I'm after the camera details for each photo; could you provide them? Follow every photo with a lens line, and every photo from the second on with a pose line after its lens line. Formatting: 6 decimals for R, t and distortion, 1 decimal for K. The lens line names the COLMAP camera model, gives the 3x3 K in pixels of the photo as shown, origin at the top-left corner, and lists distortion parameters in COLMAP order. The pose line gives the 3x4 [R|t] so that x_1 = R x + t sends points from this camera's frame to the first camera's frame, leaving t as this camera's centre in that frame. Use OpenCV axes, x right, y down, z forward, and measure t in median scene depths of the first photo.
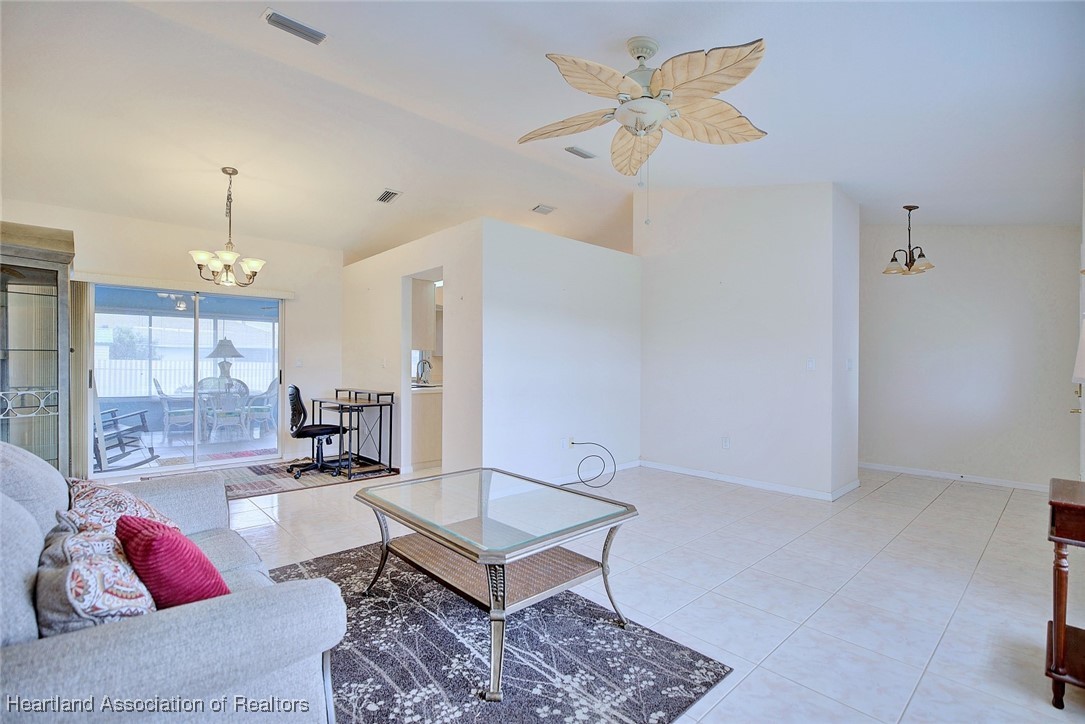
lens RADIAL K [[498.3, 0, 546.4], [0, 498.3, 363.7], [0, 0, 1]] dist [-0.003912, -0.000483]
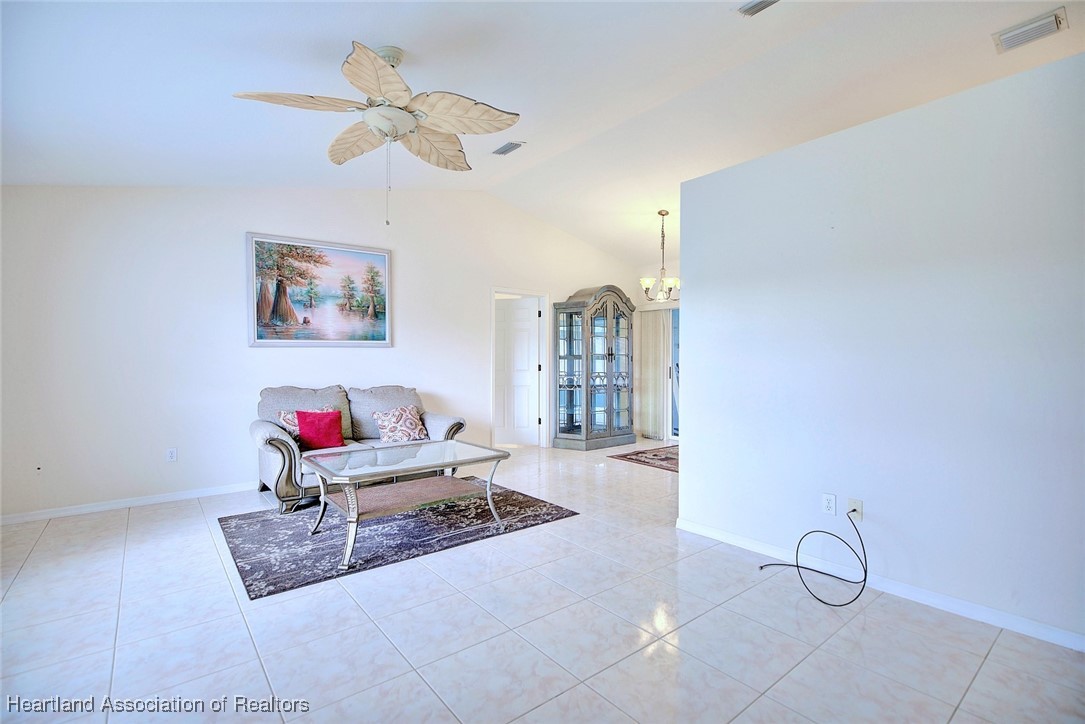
lens RADIAL K [[493.0, 0, 542.3], [0, 493.0, 364.3], [0, 0, 1]] dist [-0.002700, 0.000015]
pose [[-0.072552, 0.004957, -0.997352, 1.345575], [0.001333, 0.999987, 0.004873, -0.003284], [0.997364, -0.000976, -0.072557, 1.559705]]
